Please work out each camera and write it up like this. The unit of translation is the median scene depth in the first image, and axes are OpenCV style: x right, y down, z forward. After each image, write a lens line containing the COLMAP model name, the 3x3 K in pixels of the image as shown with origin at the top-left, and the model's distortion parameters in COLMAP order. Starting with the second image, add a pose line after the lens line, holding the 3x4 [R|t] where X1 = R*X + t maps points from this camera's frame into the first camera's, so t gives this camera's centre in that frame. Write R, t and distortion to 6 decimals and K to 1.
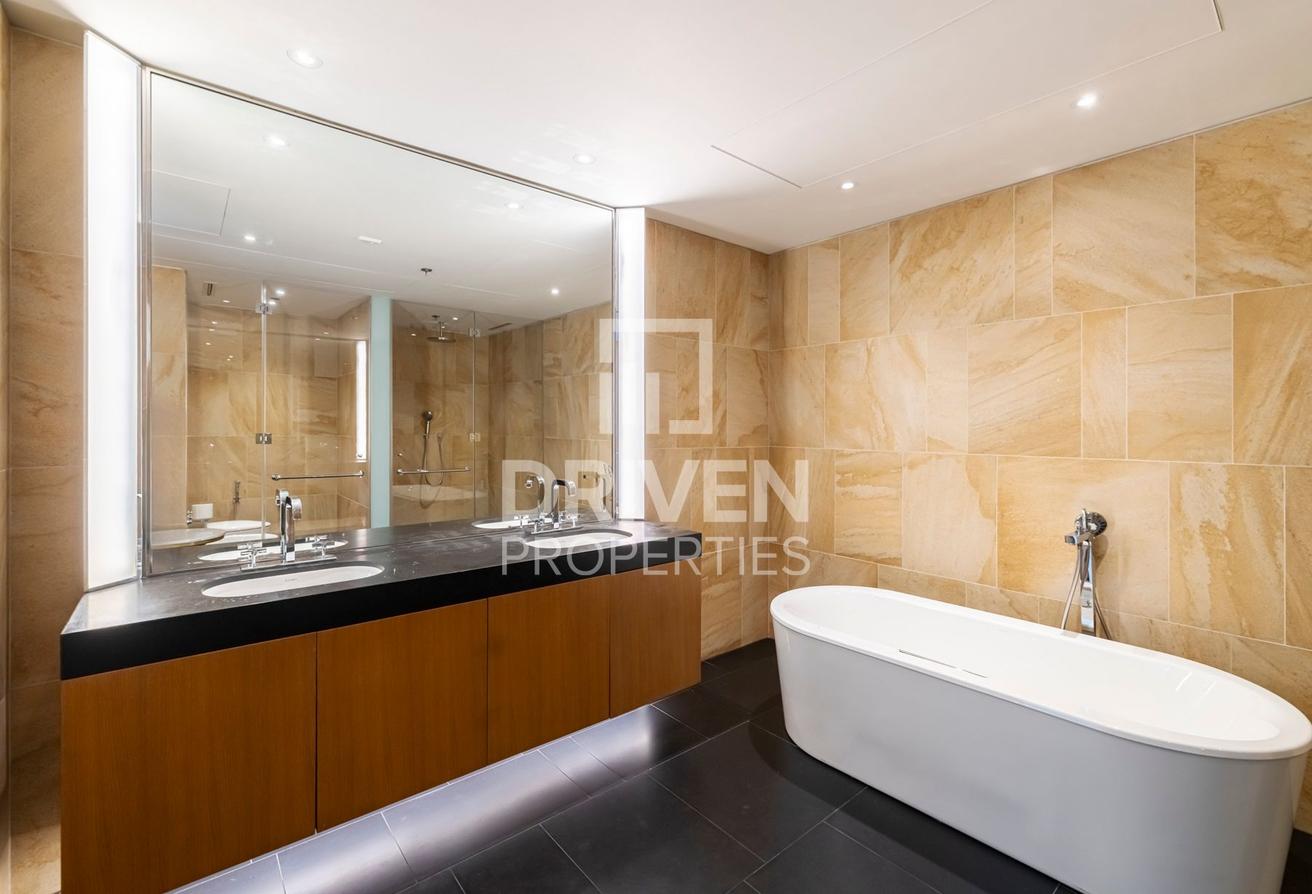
lens RADIAL K [[583.3, 0, 656.0], [0, 583.3, 447.0], [0, 0, 1]] dist [0.000584, 0.000280]
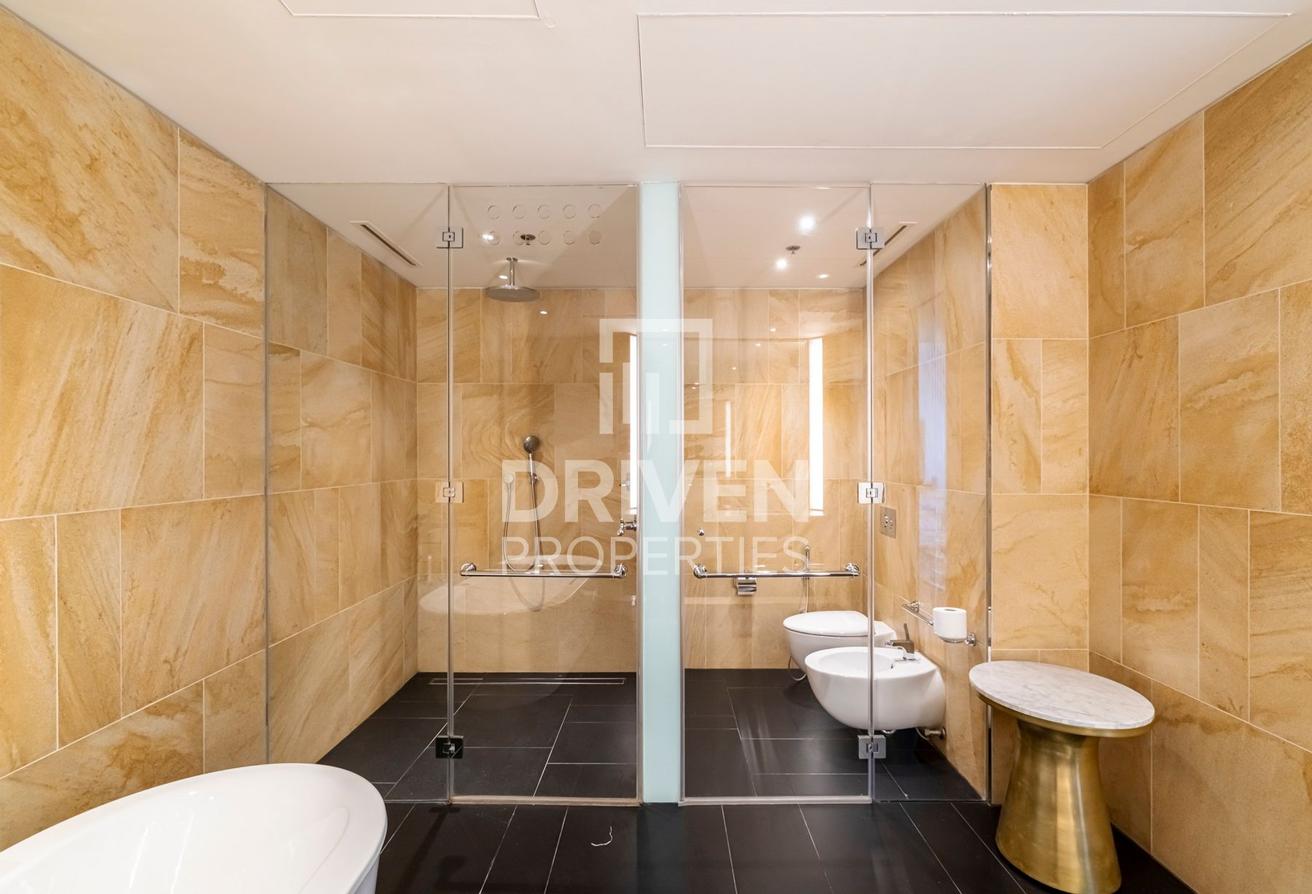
lens RADIAL K [[583.3, 0, 656.0], [0, 583.3, 447.0], [0, 0, 1]] dist [0.000584, 0.000280]
pose [[-0.765944, 0.001200, 0.642906, -0.009092], [0.015663, 0.999736, 0.016794, -0.055829], [-0.642716, 0.022933, -0.765761, 1.068501]]
